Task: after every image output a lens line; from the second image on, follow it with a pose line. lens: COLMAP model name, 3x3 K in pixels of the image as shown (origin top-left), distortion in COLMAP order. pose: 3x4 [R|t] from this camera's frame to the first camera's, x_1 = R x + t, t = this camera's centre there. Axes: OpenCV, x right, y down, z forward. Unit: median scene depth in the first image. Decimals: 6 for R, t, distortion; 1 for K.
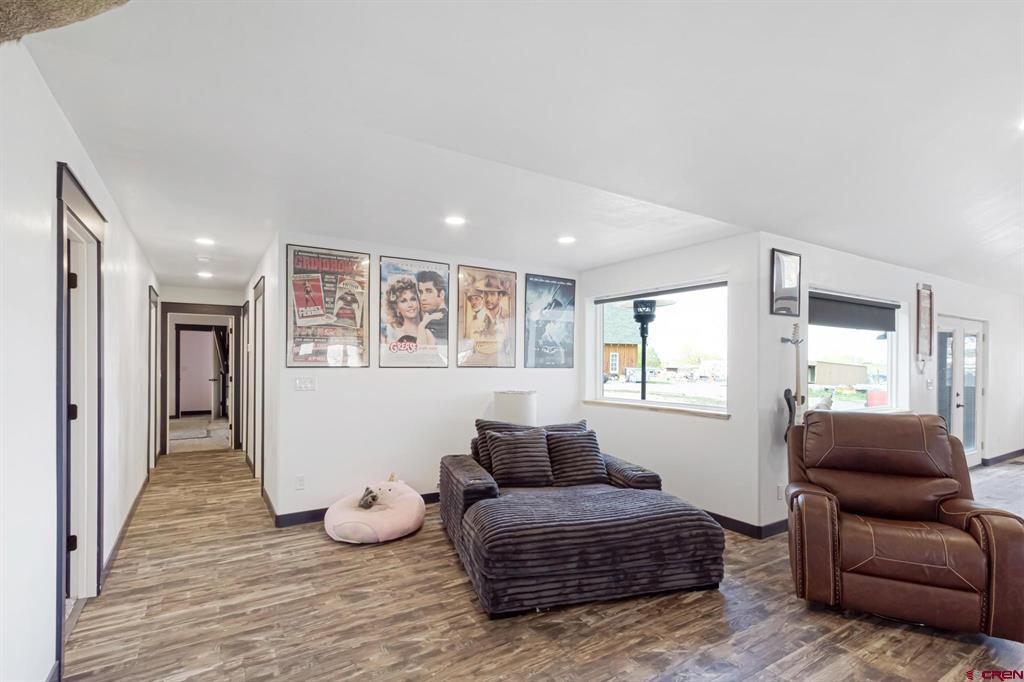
lens RADIAL K [[486.1, 0, 507.5], [0, 486.1, 358.1], [0, 0, 1]] dist [-0.001536, -0.001191]
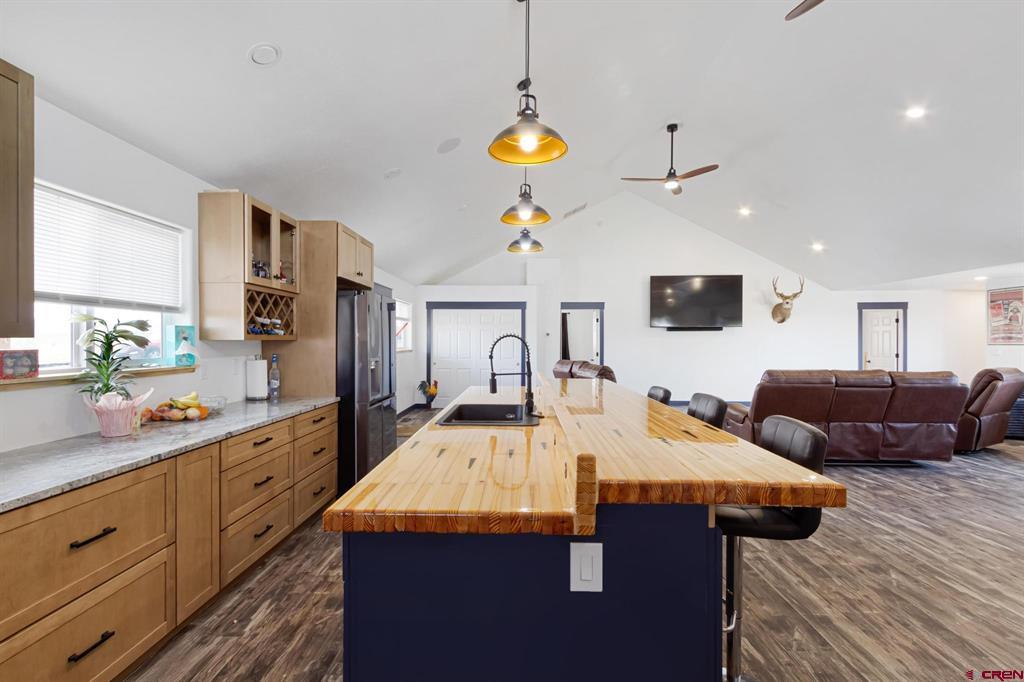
lens RADIAL K [[486.1, 0, 510.8], [0, 486.1, 340.6], [0, 0, 1]] dist [-0.001536, -0.001191]
pose [[-0.549546, -0.005217, -0.835447, 2.322613], [-0.007485, 0.999971, -0.001321, 0.020557], [0.835430, 0.005527, -0.549569, 0.313395]]
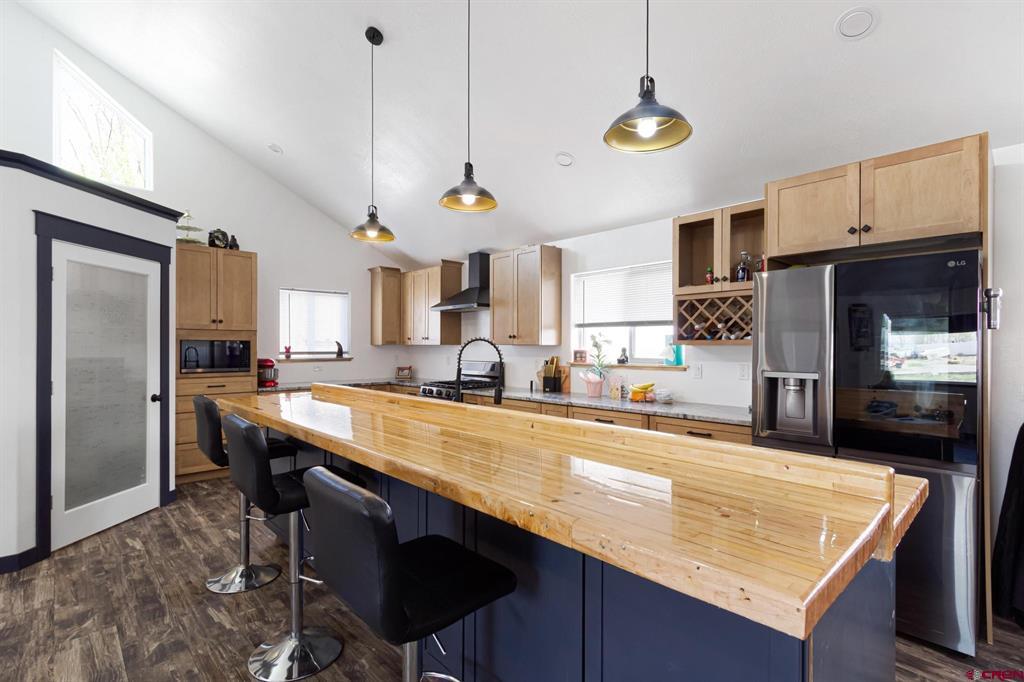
lens RADIAL K [[486.1, 0, 509.8], [0, 486.1, 345.3], [0, 0, 1]] dist [-0.001536, -0.001191]
pose [[-0.192489, -0.003478, 0.981293, 1.191011], [0.001762, 0.999991, 0.003890, 0.017941], [-0.981298, 0.002478, -0.192481, 0.028755]]
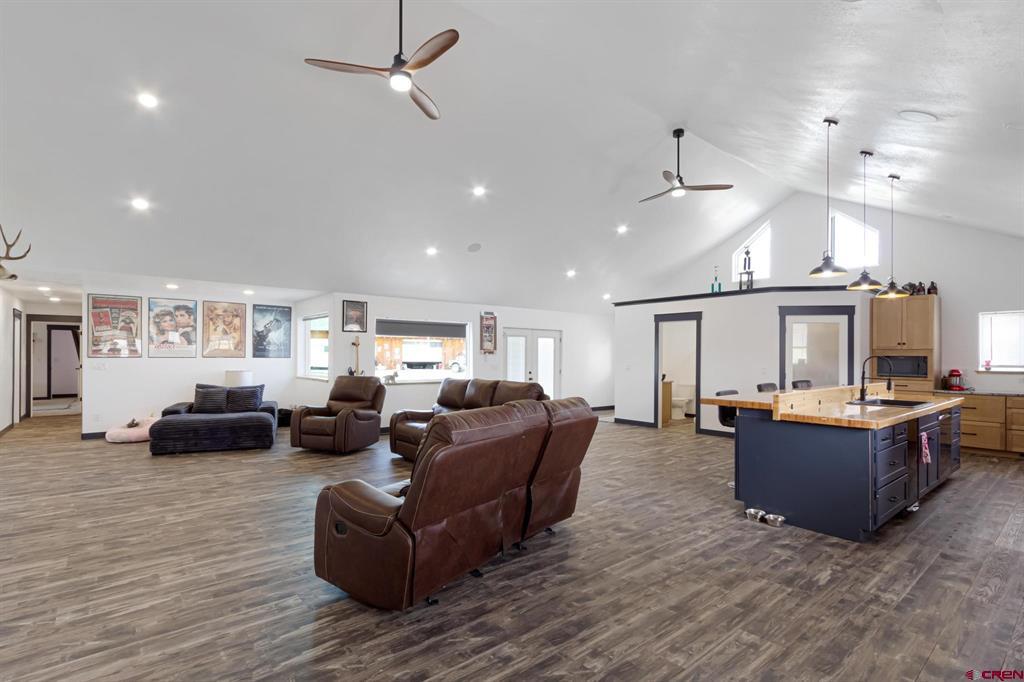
lens RADIAL K [[486.1, 0, 510.1], [0, 486.1, 346.9], [0, 0, 1]] dist [-0.001536, -0.001191]
pose [[0.991252, 0.001925, 0.131968, 0.824115], [-0.000726, 0.999958, -0.009134, -0.004340], [-0.131980, 0.008958, 0.991212, -0.982129]]
